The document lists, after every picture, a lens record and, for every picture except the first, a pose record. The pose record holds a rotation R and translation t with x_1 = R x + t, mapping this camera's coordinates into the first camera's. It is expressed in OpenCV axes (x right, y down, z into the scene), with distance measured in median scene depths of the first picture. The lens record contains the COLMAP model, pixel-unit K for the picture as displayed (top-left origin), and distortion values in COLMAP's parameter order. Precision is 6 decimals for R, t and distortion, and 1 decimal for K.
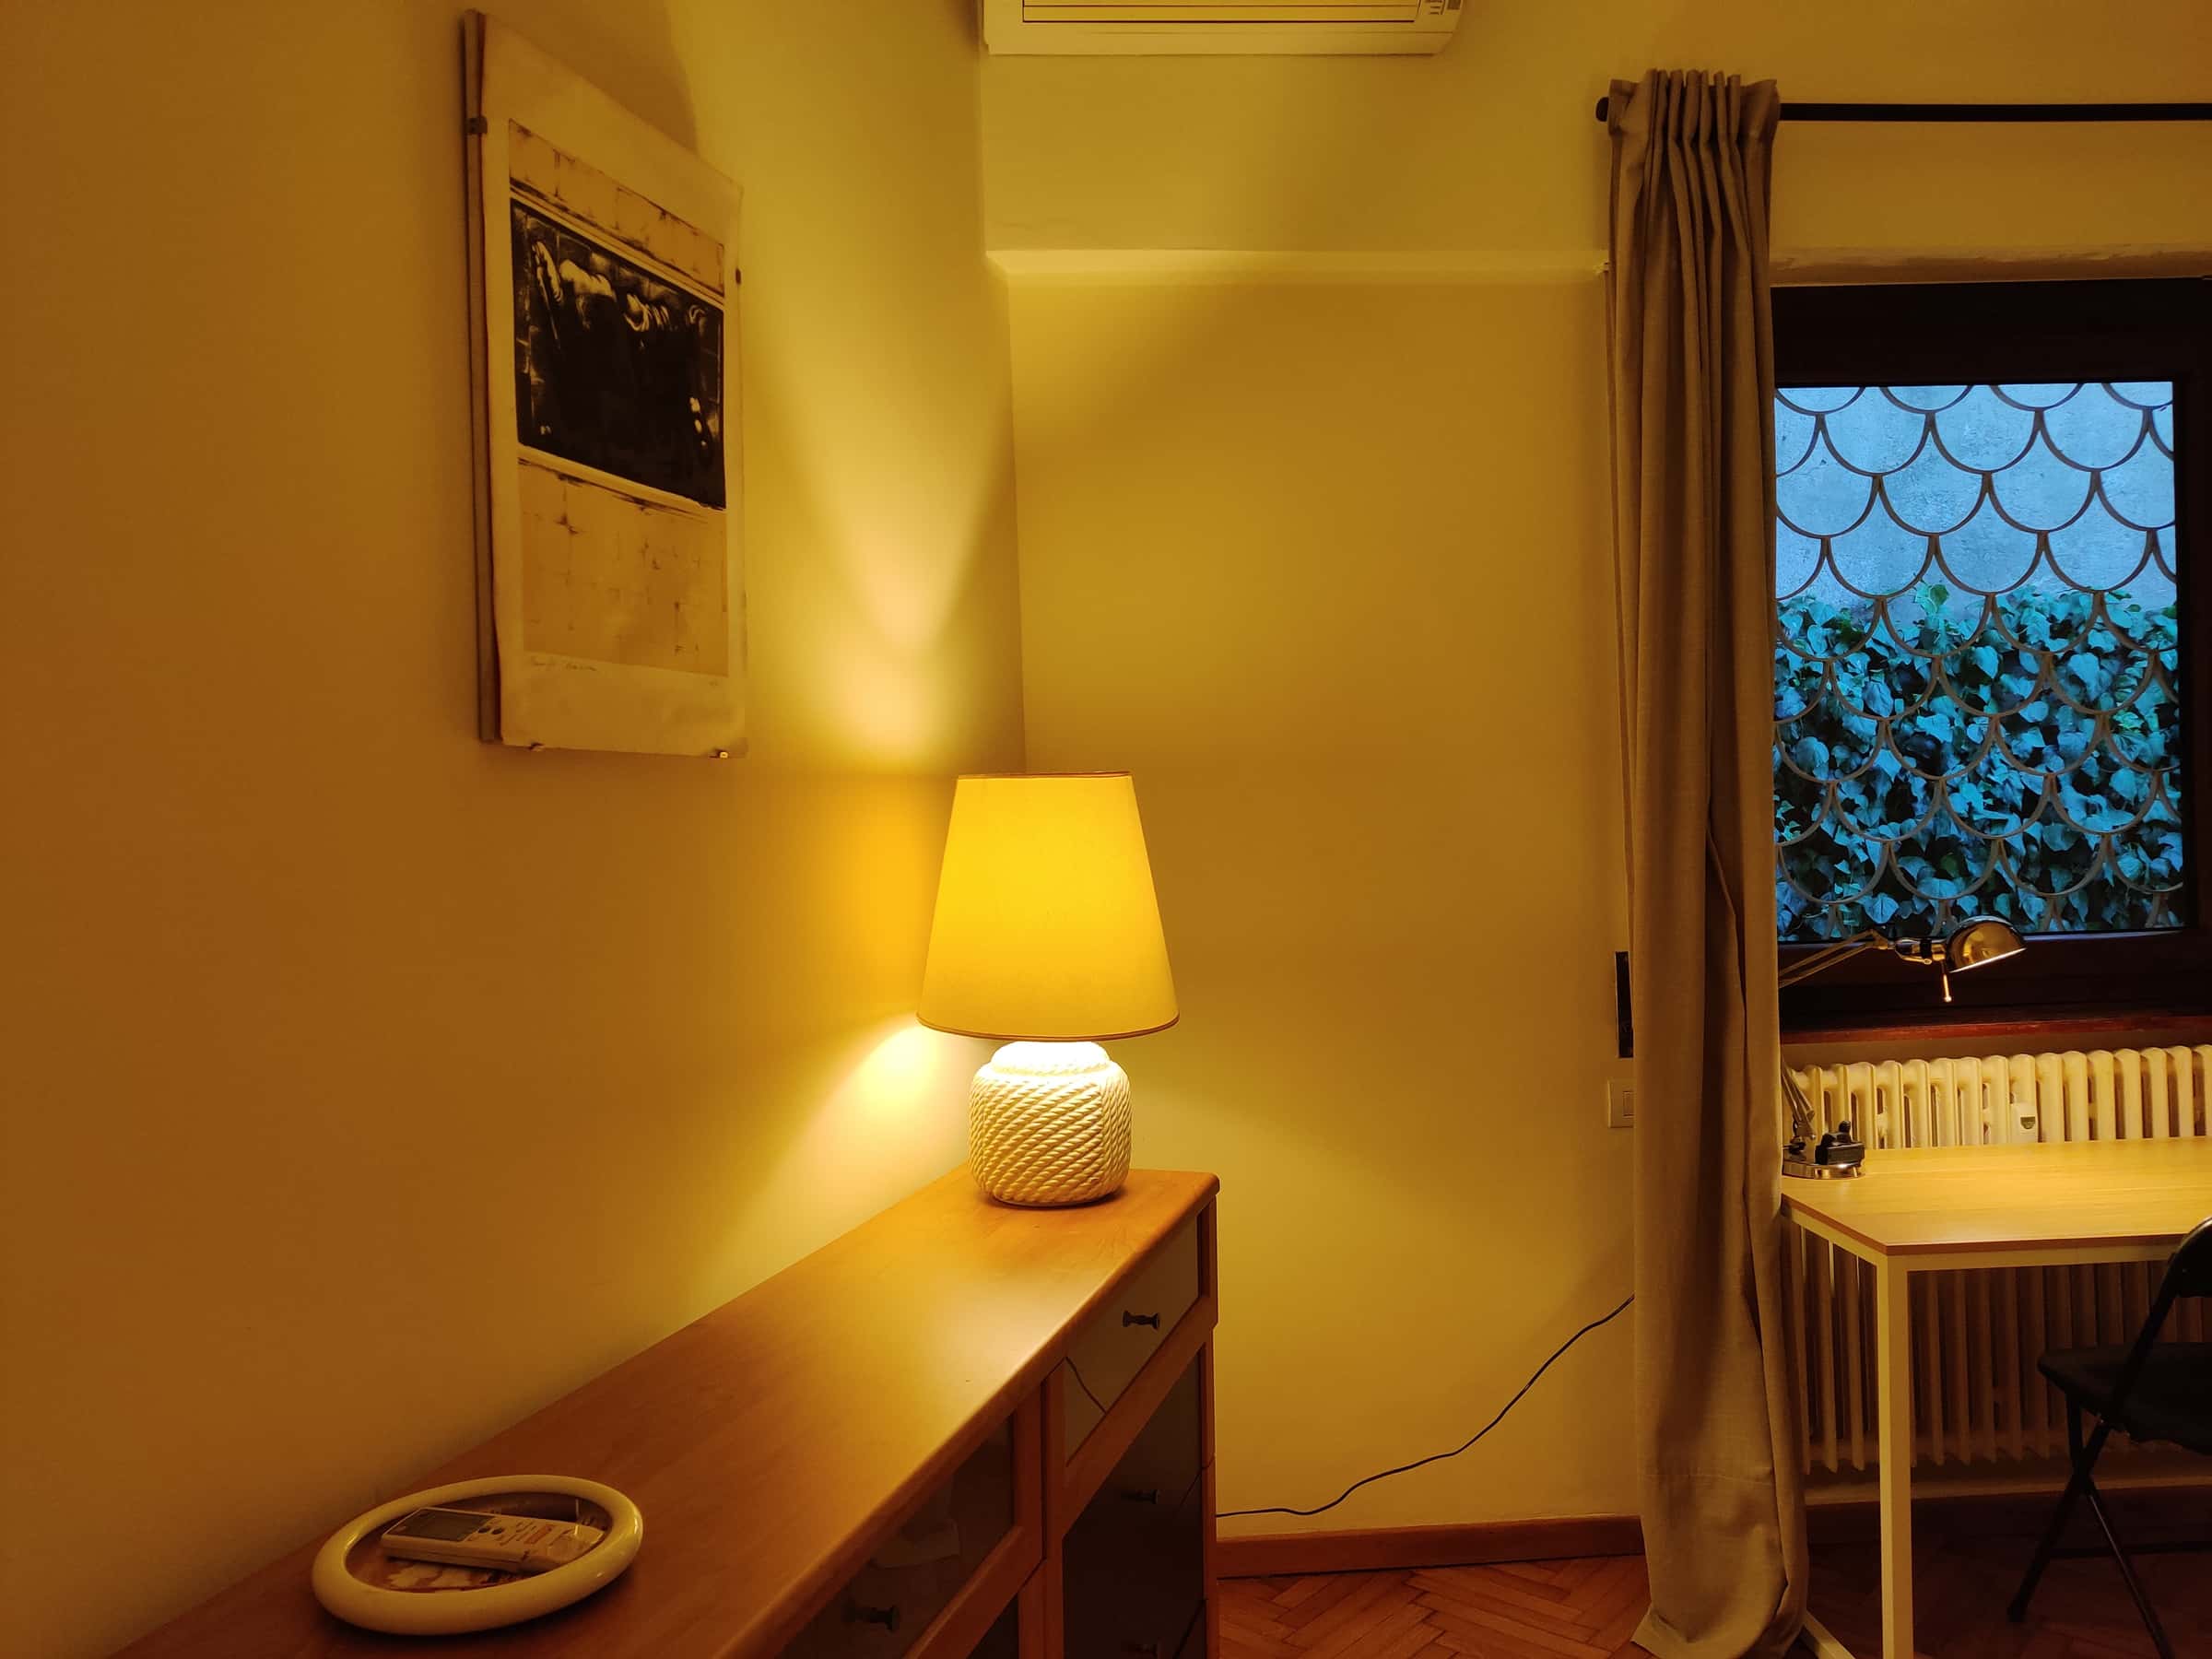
lens RADIAL K [[1724.7, 0, 1104.2], [0, 1724.7, 835.2], [0, 0, 1]] dist [-0.001344, -0.004968]
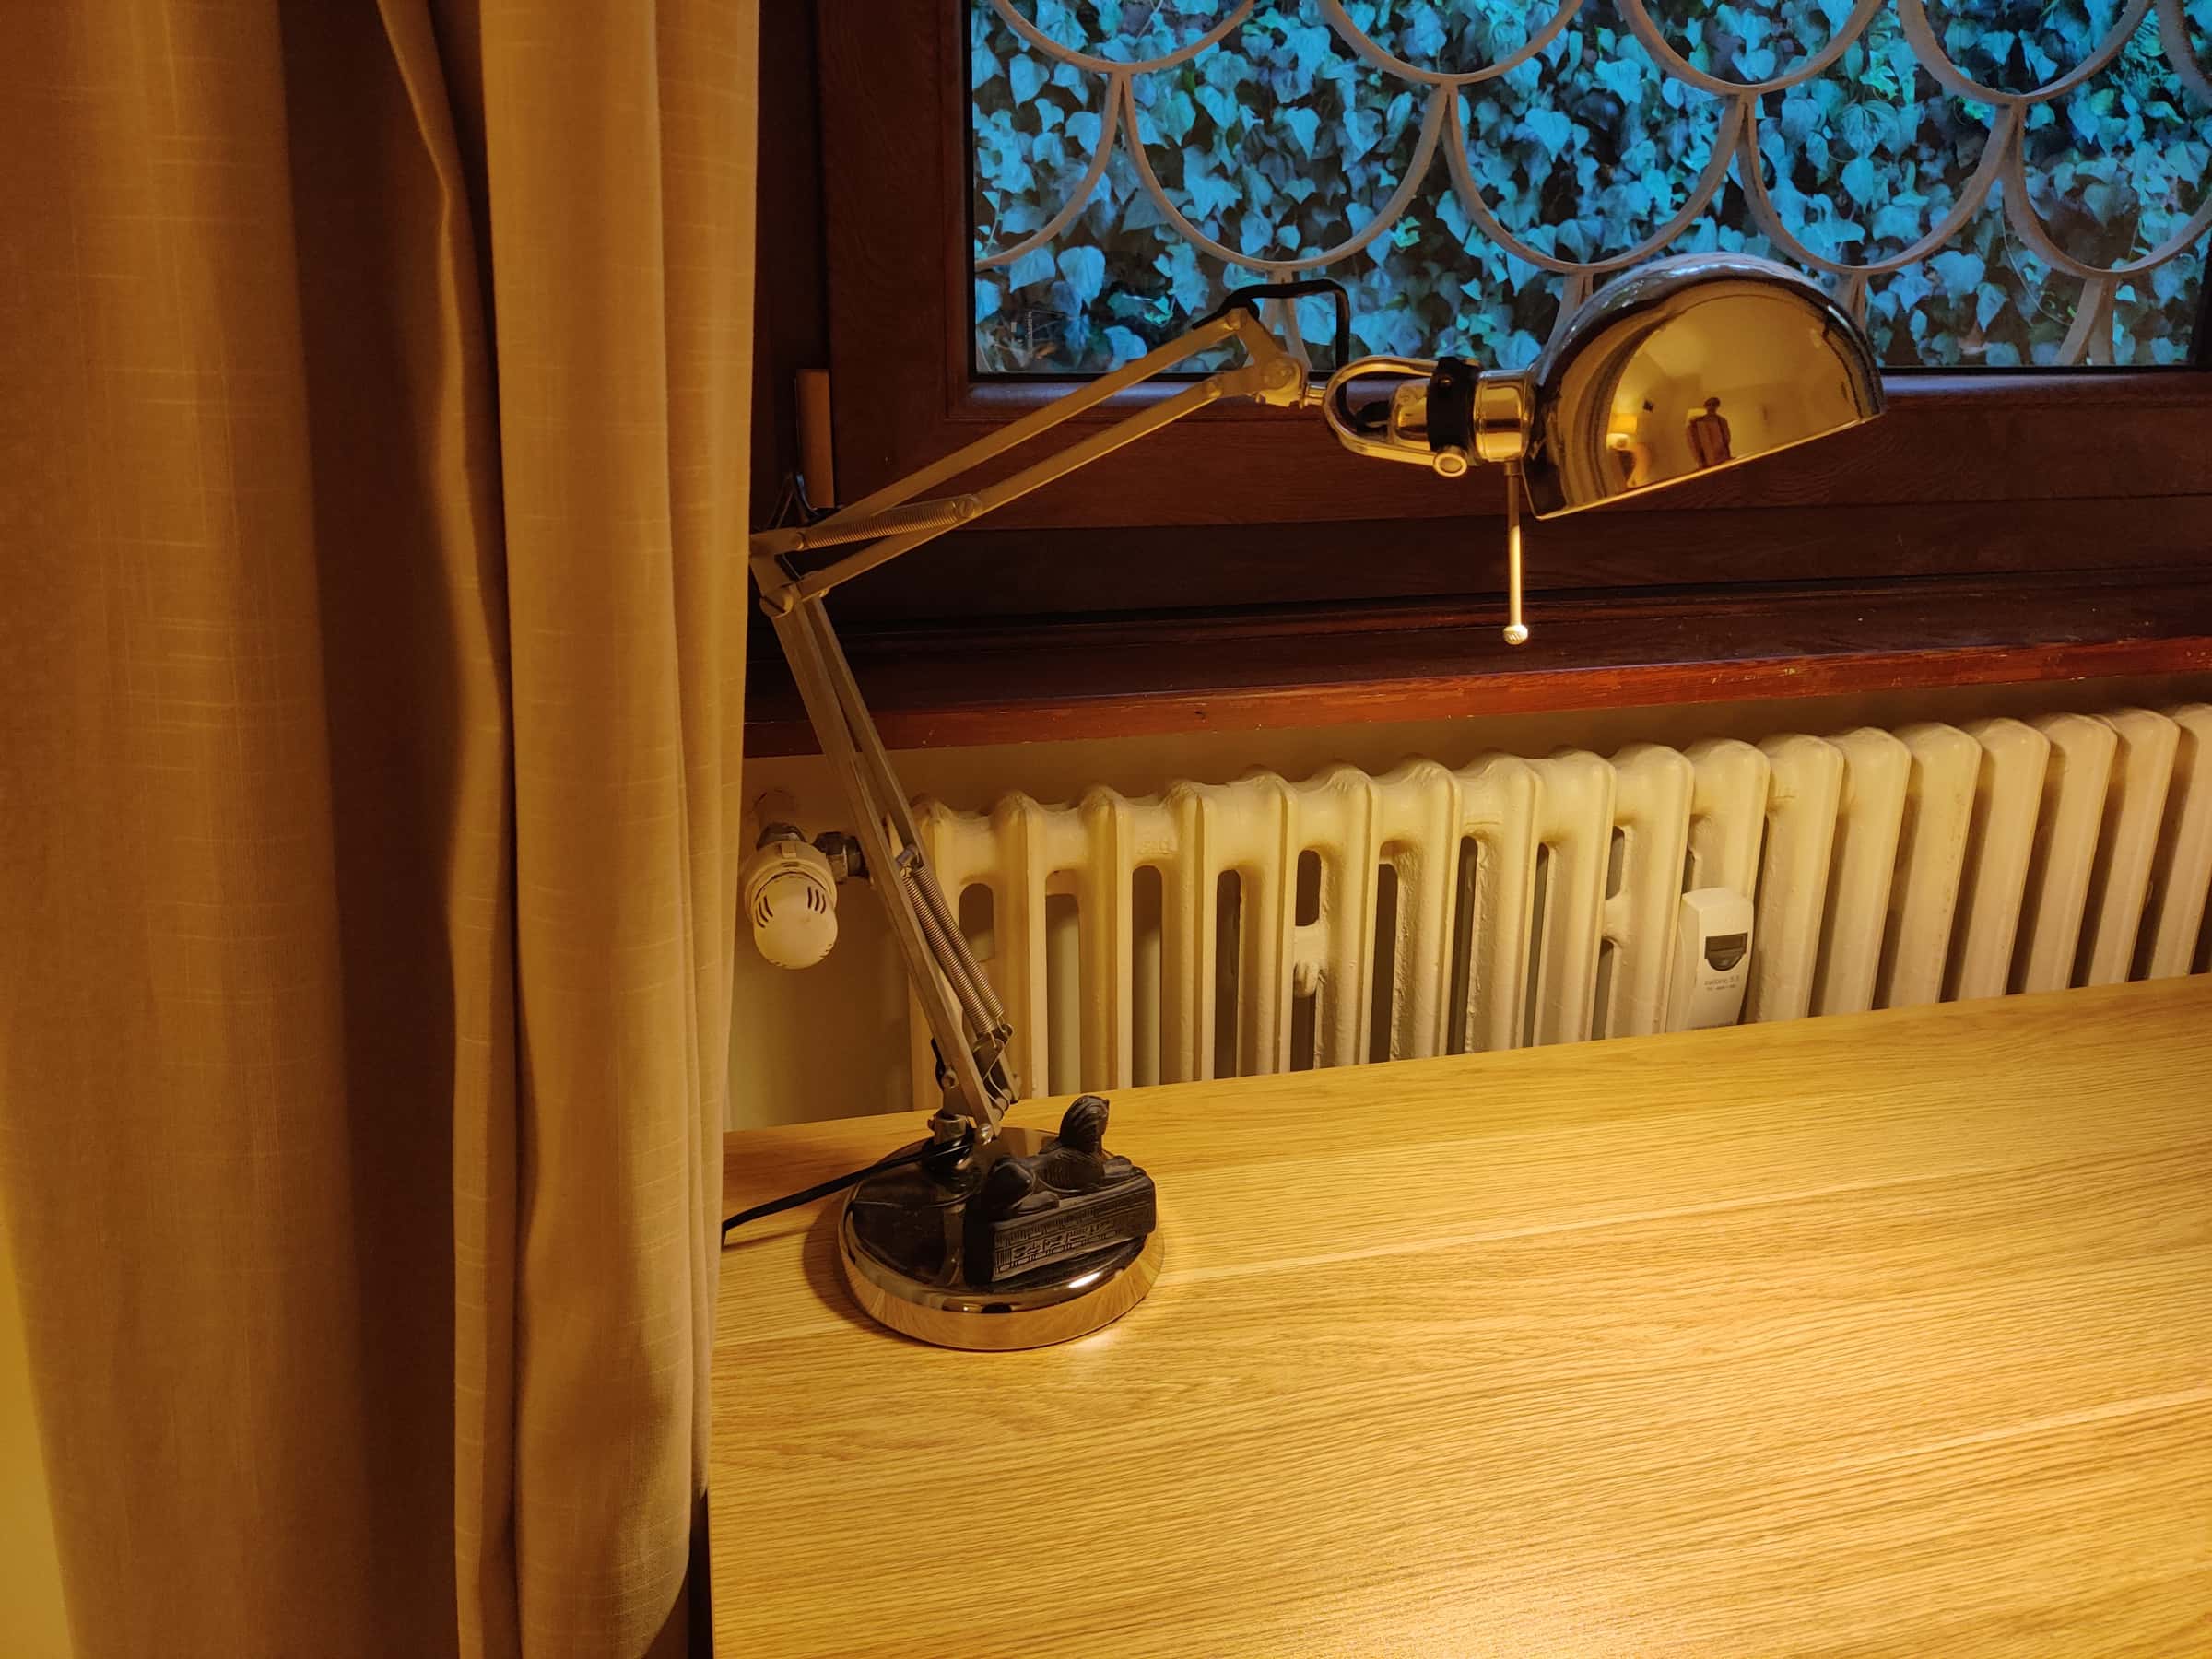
lens RADIAL K [[1724.7, 0, 1112.3], [0, 1724.7, 828.9], [0, 0, 1]] dist [-0.001344, -0.004968]
pose [[0.983161, -0.020368, 0.181604, 0.153982], [-0.036218, 0.952338, 0.302886, 0.020482], [-0.179118, -0.304363, 0.935564, 0.306715]]
